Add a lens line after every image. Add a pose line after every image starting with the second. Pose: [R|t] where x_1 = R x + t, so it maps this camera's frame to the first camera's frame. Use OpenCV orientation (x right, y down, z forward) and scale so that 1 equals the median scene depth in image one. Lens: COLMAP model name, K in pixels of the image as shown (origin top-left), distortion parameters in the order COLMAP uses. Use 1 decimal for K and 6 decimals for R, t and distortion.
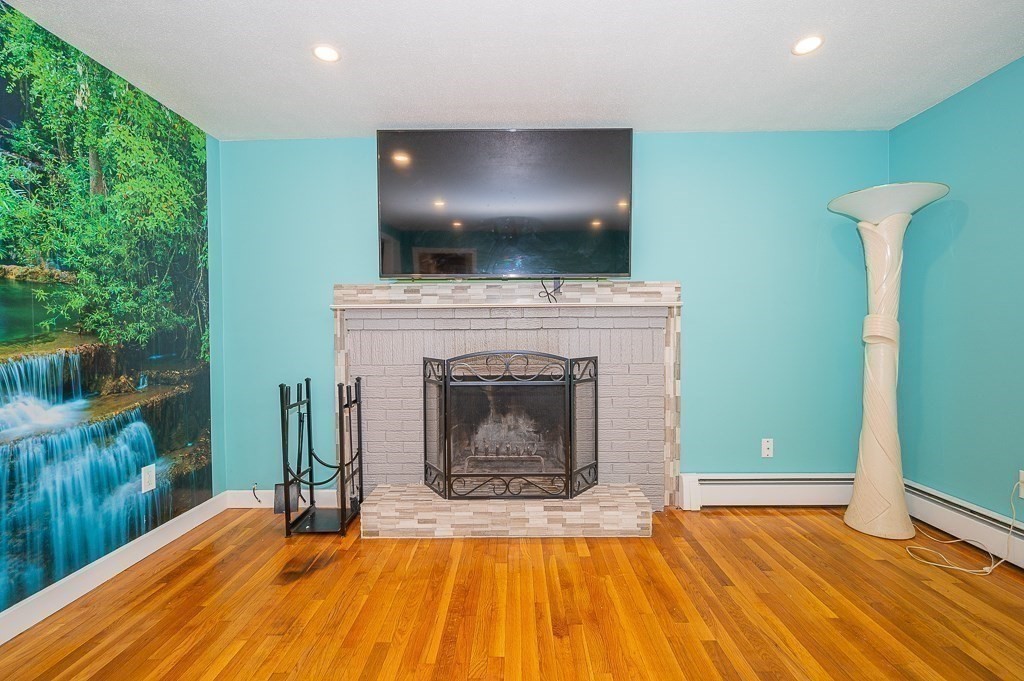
lens RADIAL K [[461.1, 0, 510.5], [0, 461.1, 337.5], [0, 0, 1]] dist [0.003995, 0.000263]
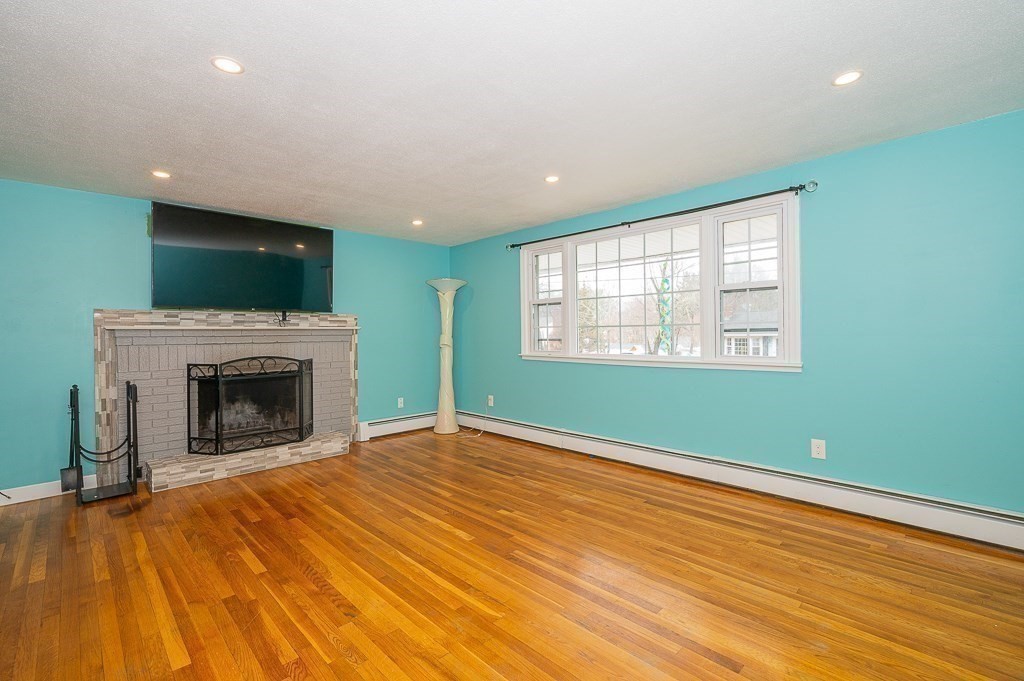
lens RADIAL K [[461.1, 0, 510.5], [0, 461.1, 337.5], [0, 0, 1]] dist [0.003995, 0.000263]
pose [[0.709199, -0.005520, 0.704987, -0.512695], [0.008544, 0.999963, -0.000765, -0.030182], [-0.704957, 0.006566, 0.709220, -0.746444]]
